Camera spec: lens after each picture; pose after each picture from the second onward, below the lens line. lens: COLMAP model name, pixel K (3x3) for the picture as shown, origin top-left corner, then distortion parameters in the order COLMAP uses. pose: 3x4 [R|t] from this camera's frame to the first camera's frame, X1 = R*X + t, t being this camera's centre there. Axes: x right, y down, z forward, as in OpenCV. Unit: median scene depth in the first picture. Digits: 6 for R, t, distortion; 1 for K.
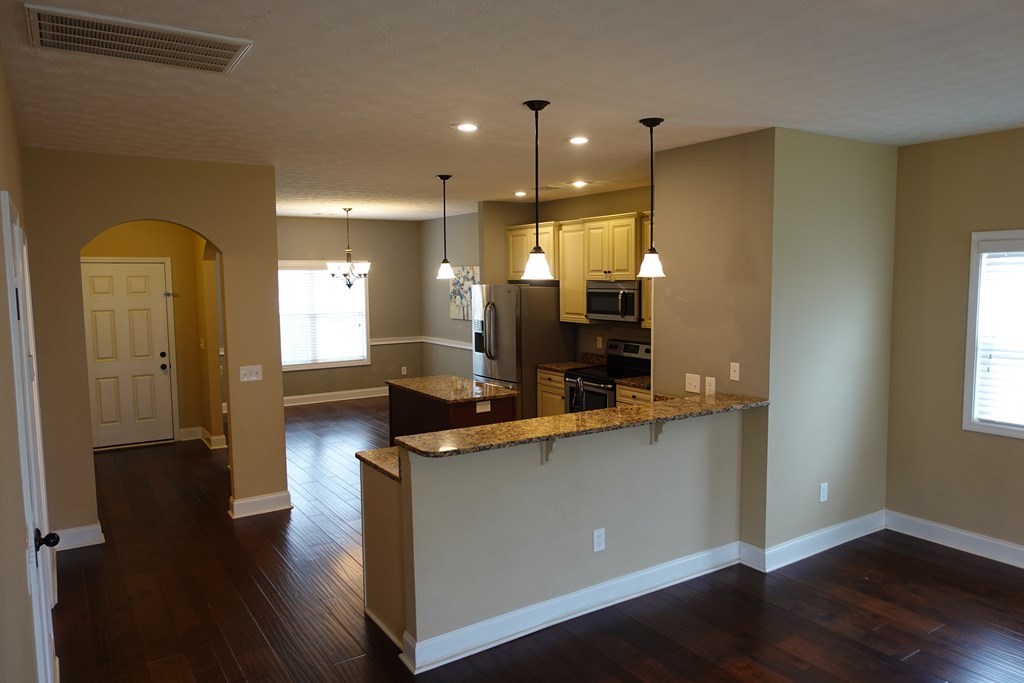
lens RADIAL K [[714.4, 0, 517.5], [0, 714.4, 340.4], [0, 0, 1]] dist [-0.001476, -0.000073]
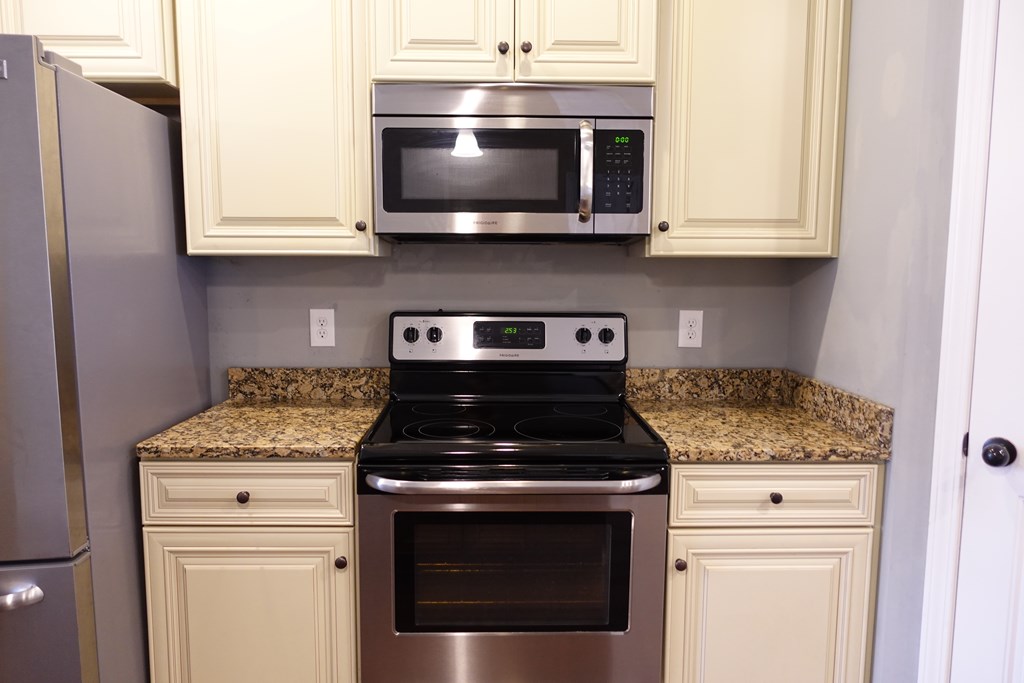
lens RADIAL K [[714.4, 0, 511.3], [0, 714.4, 341.2], [0, 0, 1]] dist [-0.001476, -0.000073]
pose [[0.528381, -0.082363, 0.845003, -0.099612], [0.067668, 0.996202, 0.054788, -0.002521], [-0.846307, 0.028231, 0.531948, 0.813320]]
